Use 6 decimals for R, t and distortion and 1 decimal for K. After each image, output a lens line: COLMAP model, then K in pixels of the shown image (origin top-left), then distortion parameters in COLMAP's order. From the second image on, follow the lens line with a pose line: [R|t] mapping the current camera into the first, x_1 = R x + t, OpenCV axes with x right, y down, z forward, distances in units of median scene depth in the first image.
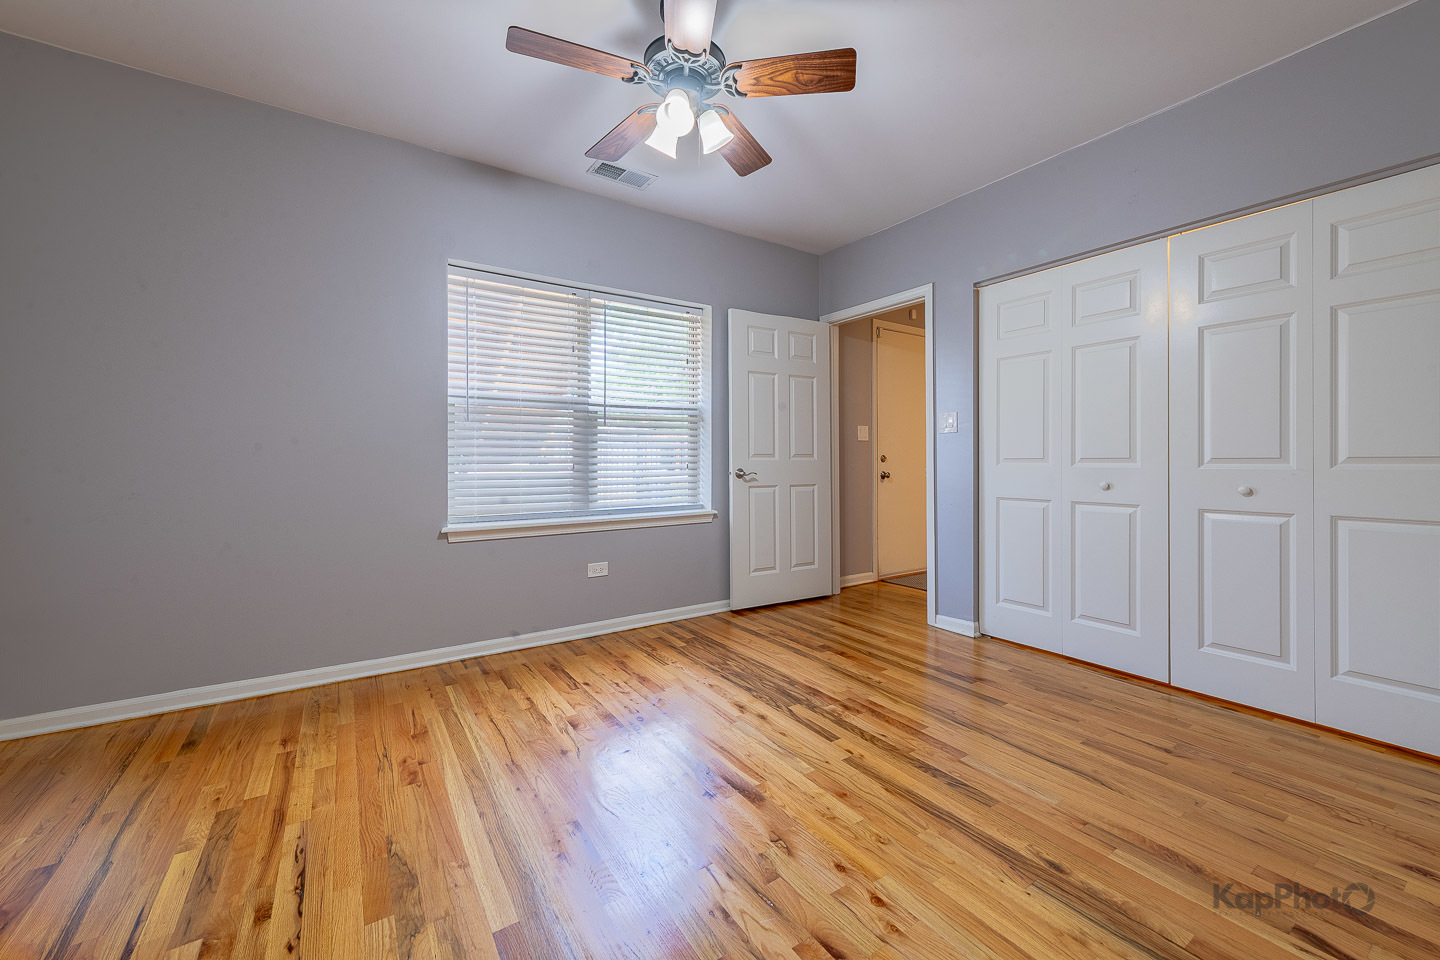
lens RADIAL K [[615.1, 0, 781.6], [0, 615.1, 469.6], [0, 0, 1]] dist [0.002407, -0.000755]
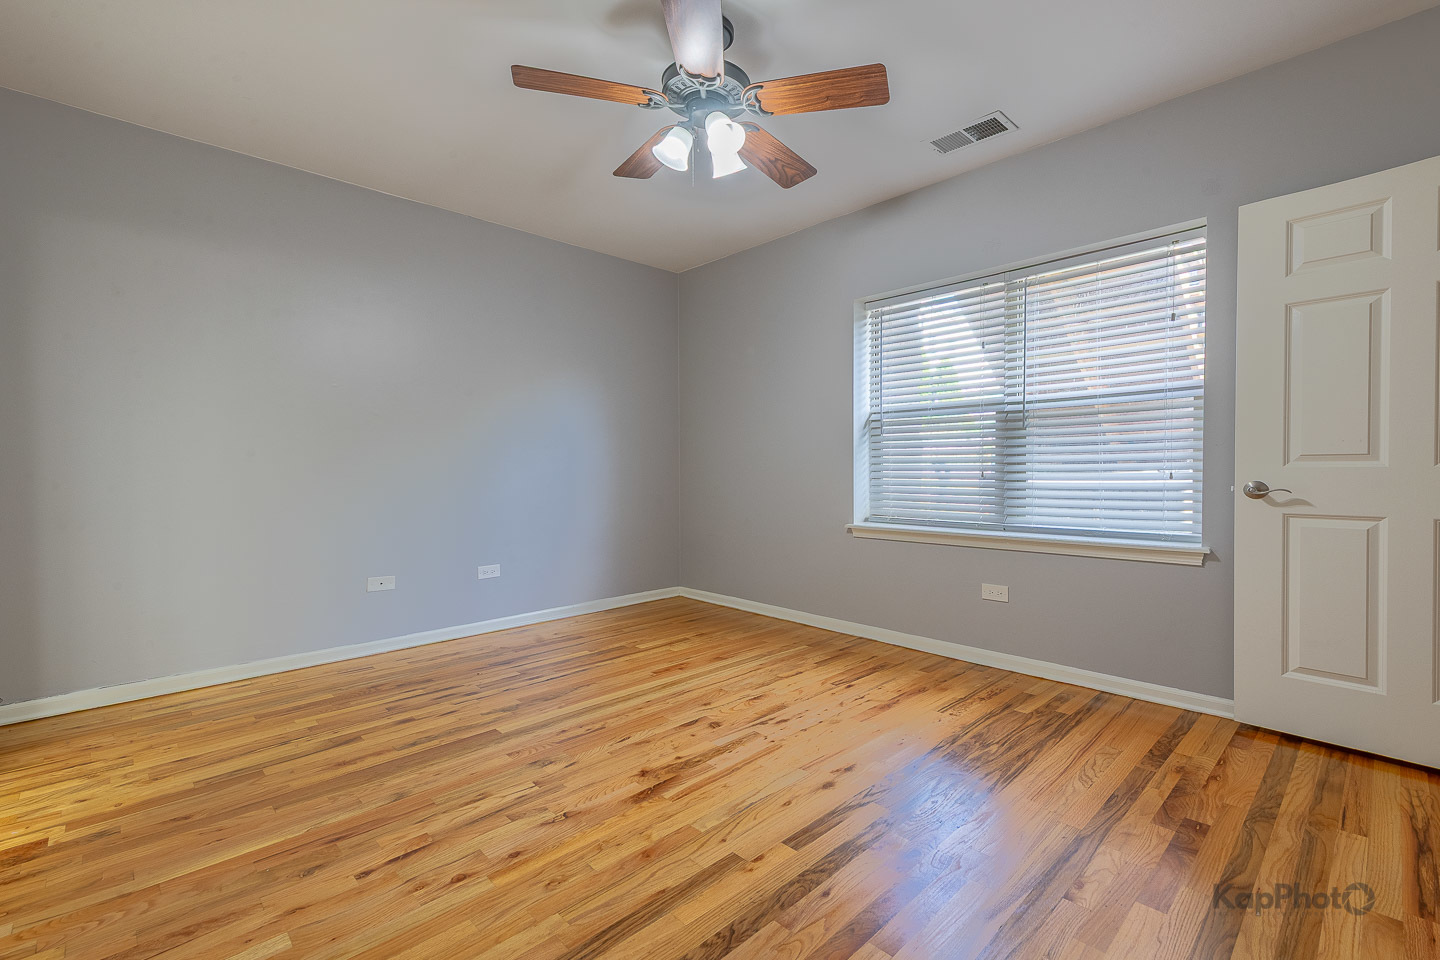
lens RADIAL K [[612.3, 0, 760.6], [0, 612.3, 477.6], [0, 0, 1]] dist [0.012315, -0.000179]
pose [[0.138467, 0.019200, -0.990181, 0.630744], [-0.010277, 0.999786, 0.017949, -0.015759], [0.990314, 0.007691, 0.138635, 0.667071]]
